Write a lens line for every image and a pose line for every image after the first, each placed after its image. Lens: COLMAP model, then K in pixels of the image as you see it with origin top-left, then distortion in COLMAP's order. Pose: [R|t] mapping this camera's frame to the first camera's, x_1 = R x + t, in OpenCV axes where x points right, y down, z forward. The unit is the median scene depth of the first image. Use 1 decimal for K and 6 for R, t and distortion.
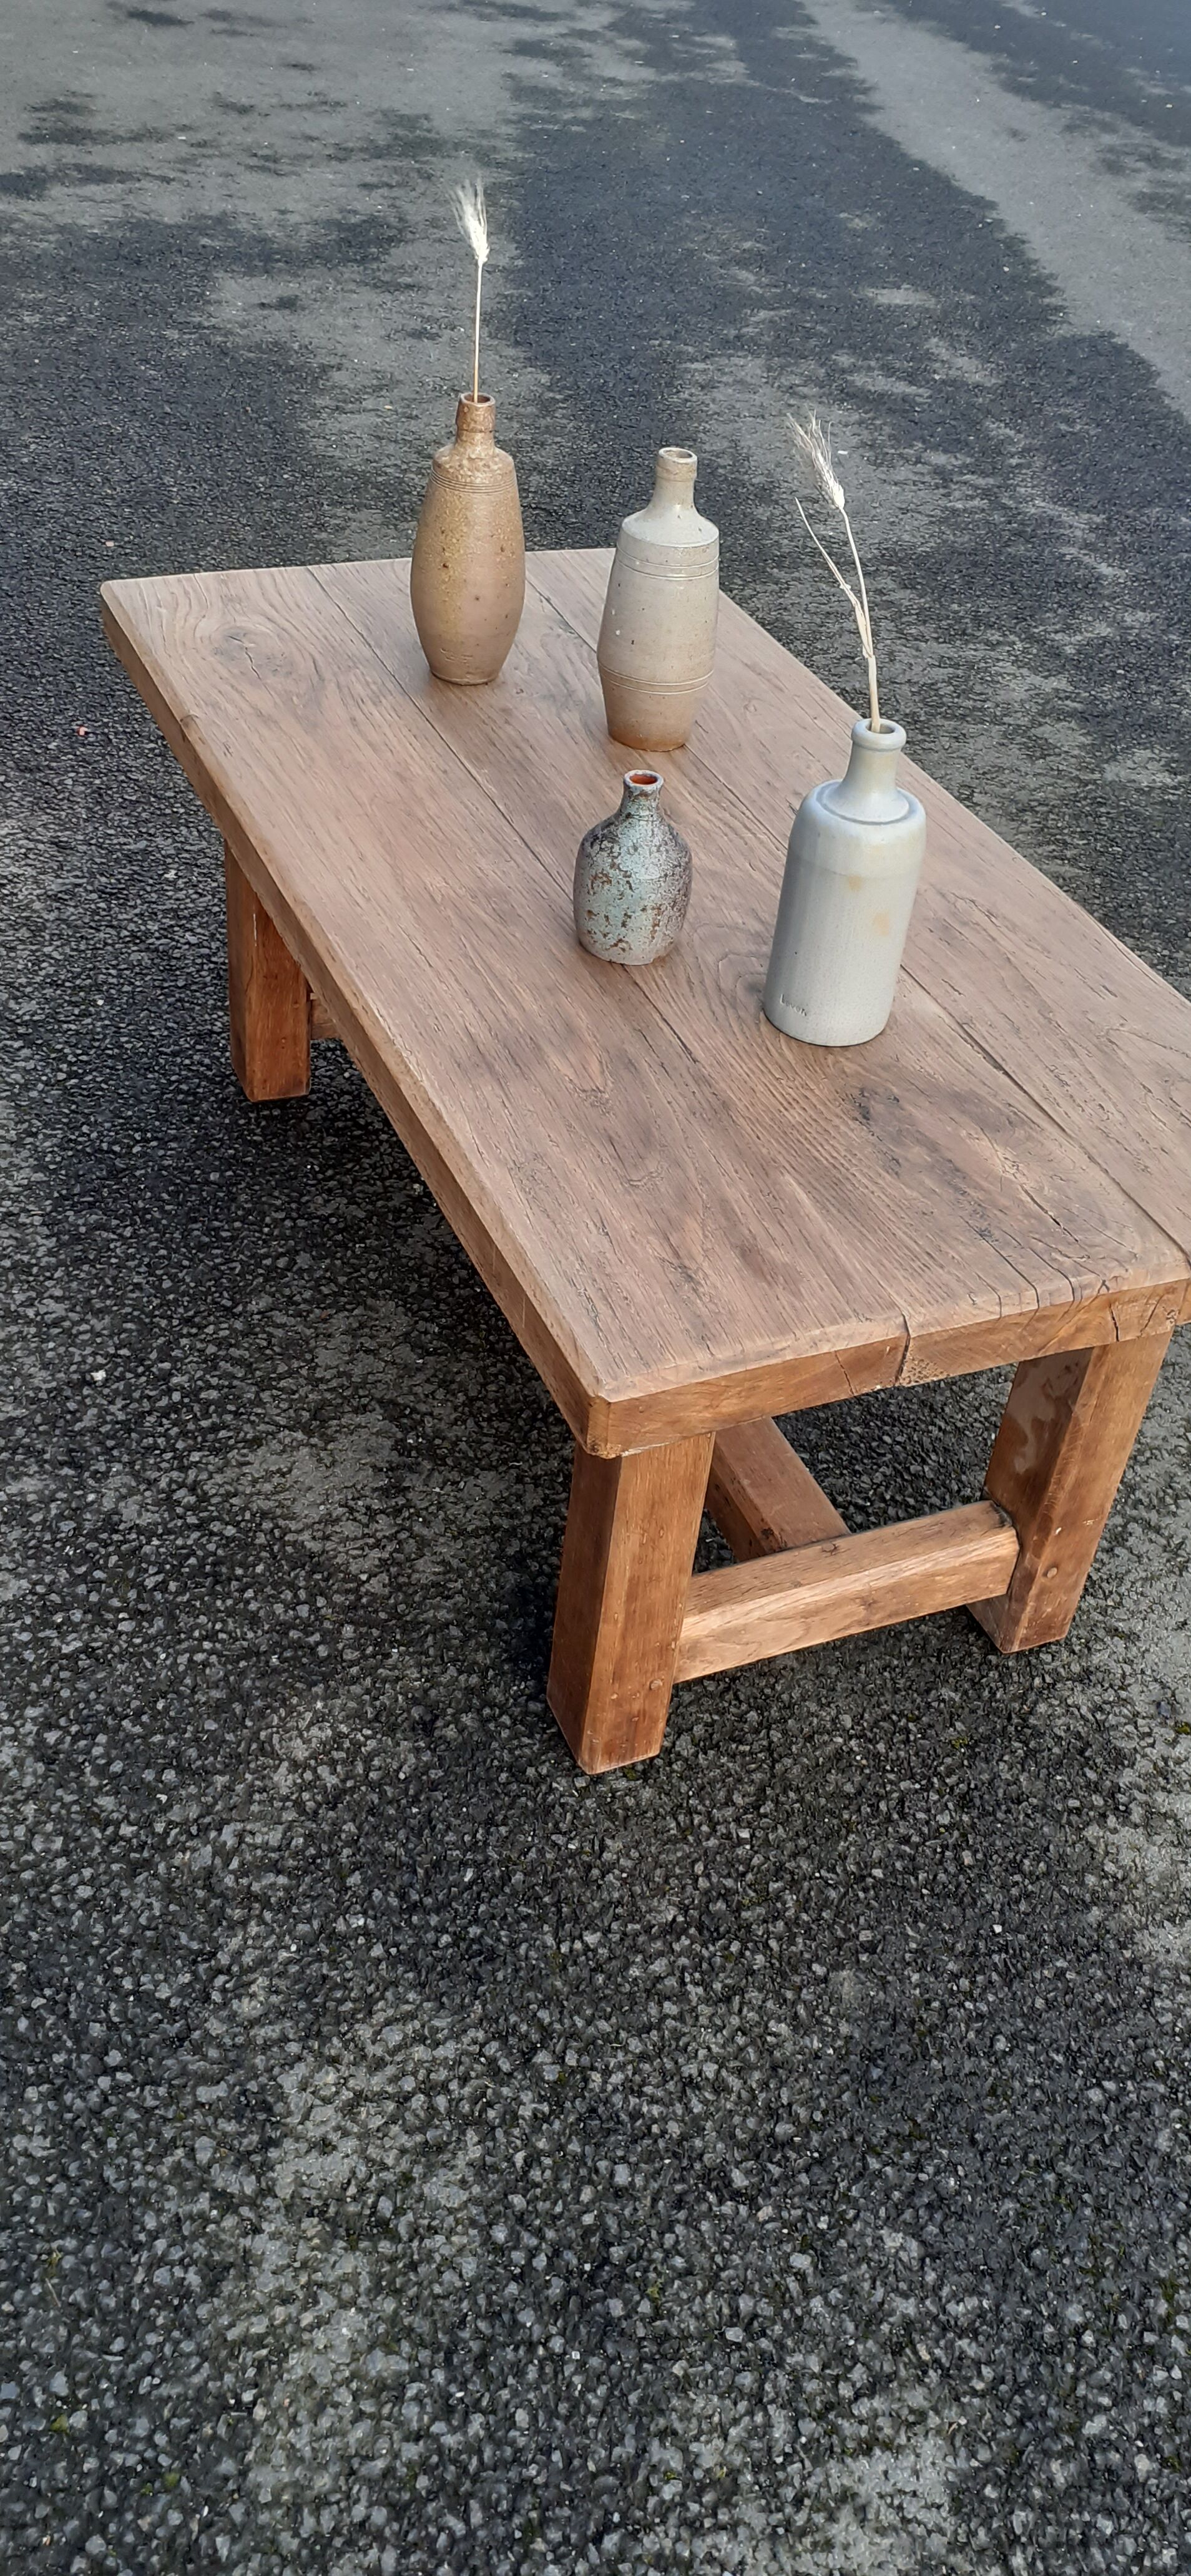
lens RADIAL K [[2047.0, 0, 607.1], [0, 2047.0, 1300.9], [0, 0, 1]] dist [0.017739, -0.021889]
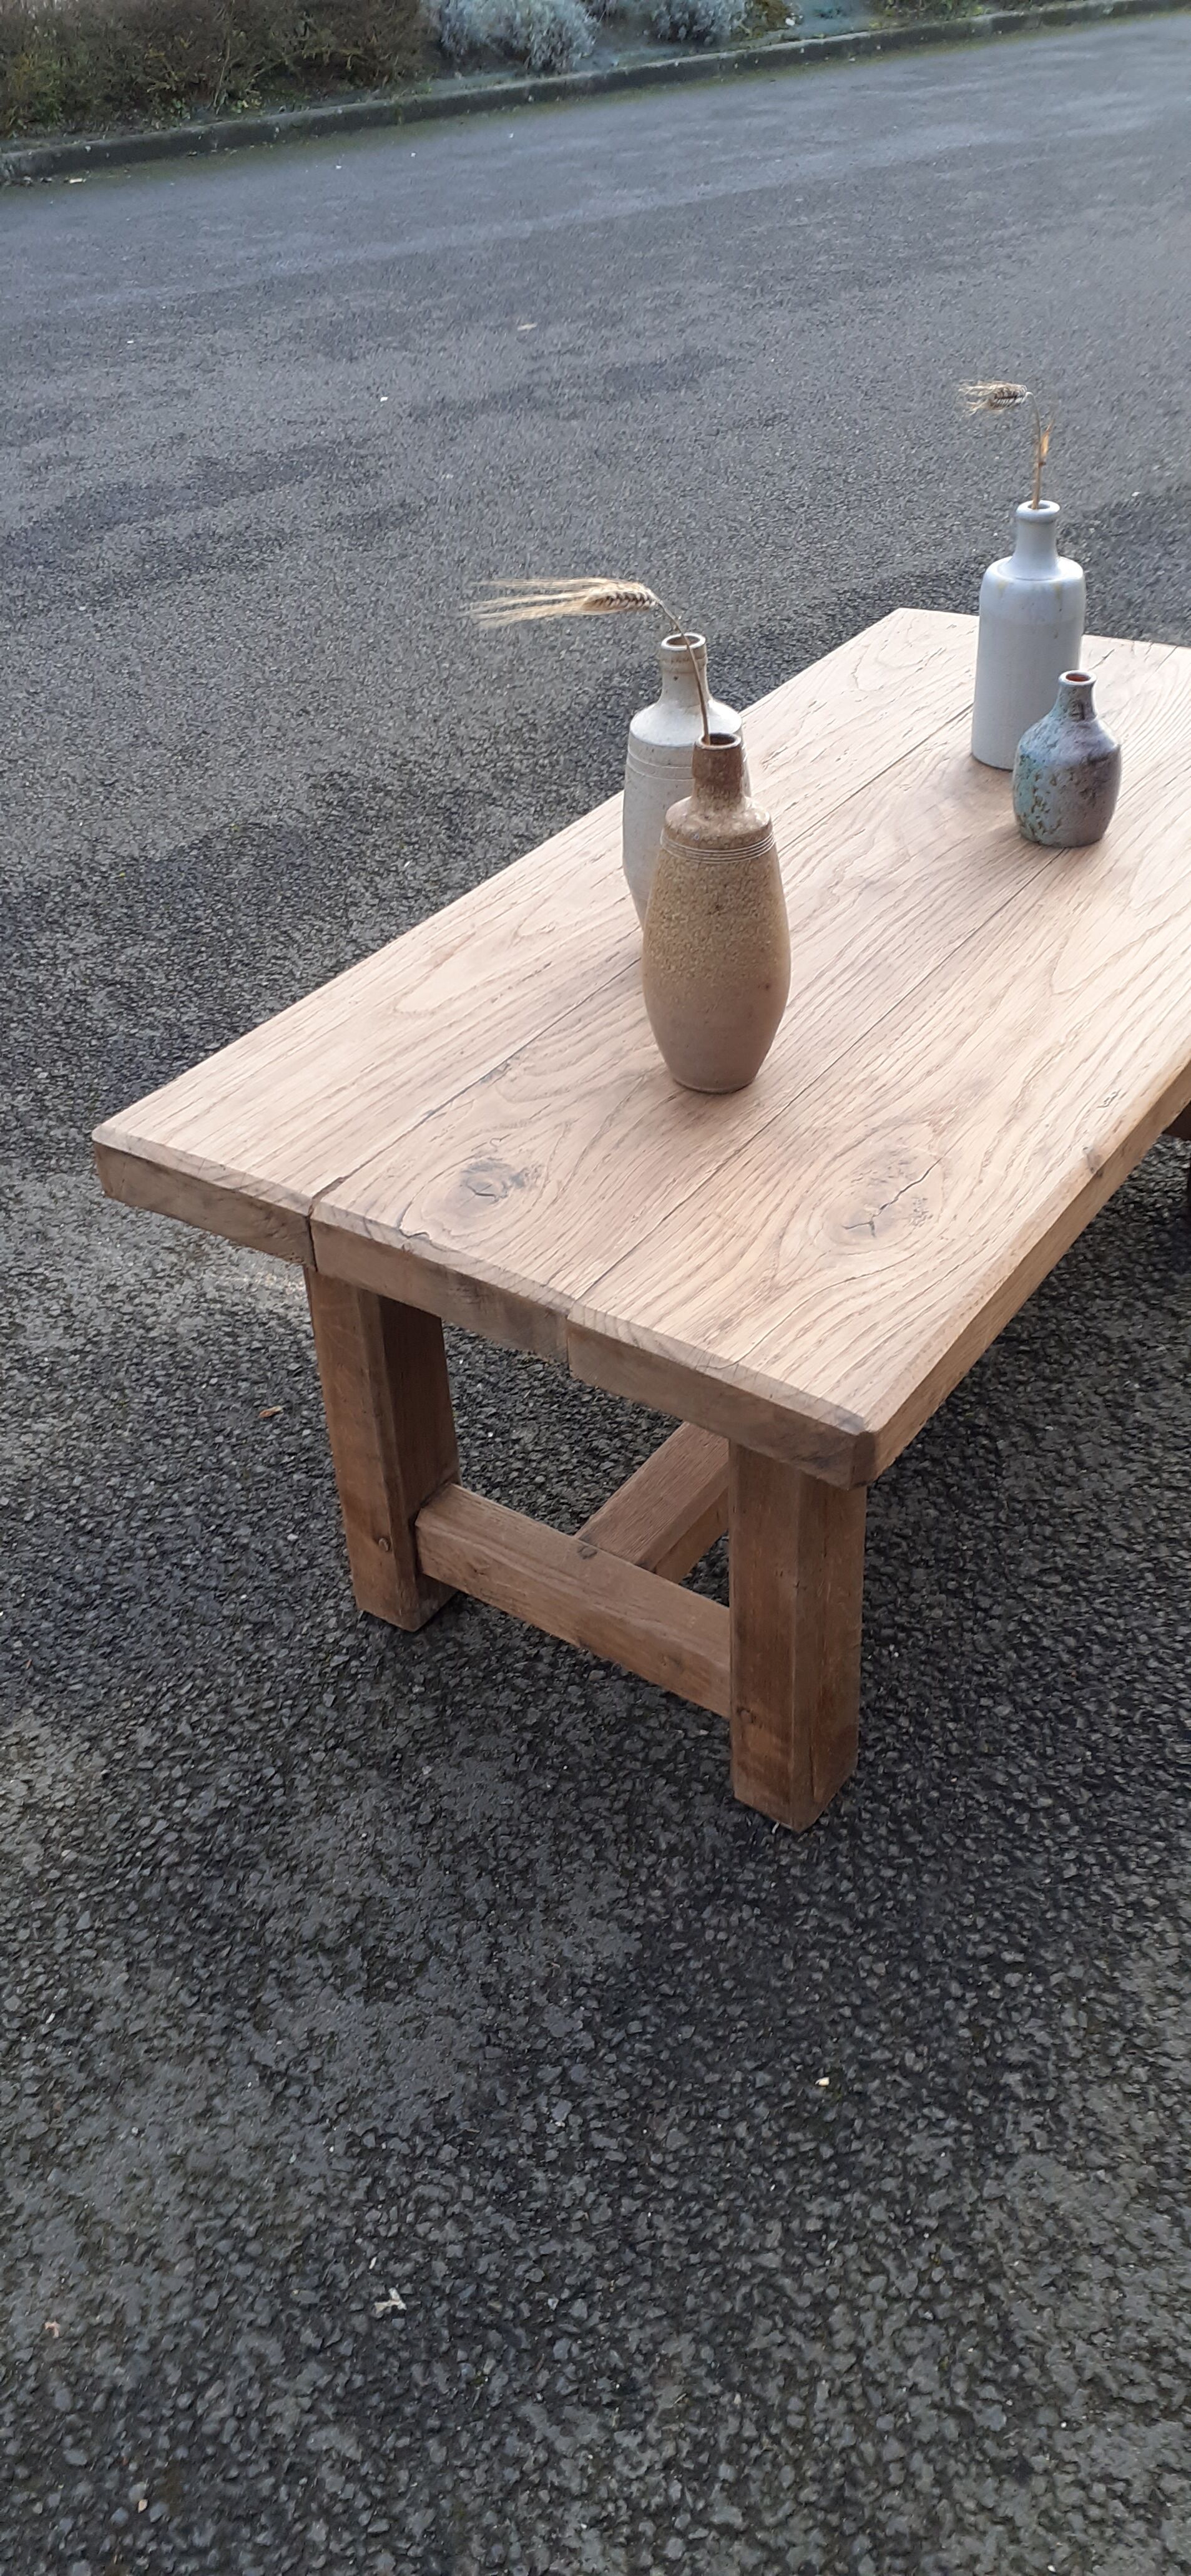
lens RADIAL K [[2047.0, 0, 592.7], [0, 2047.0, 1236.5], [0, 0, 1]] dist [0.017739, -0.021889]
pose [[-0.537960, -0.540366, 0.646995, -0.678159], [0.539966, 0.368497, 0.756734, -1.050685], [-0.647330, 0.756448, 0.093543, 1.186239]]
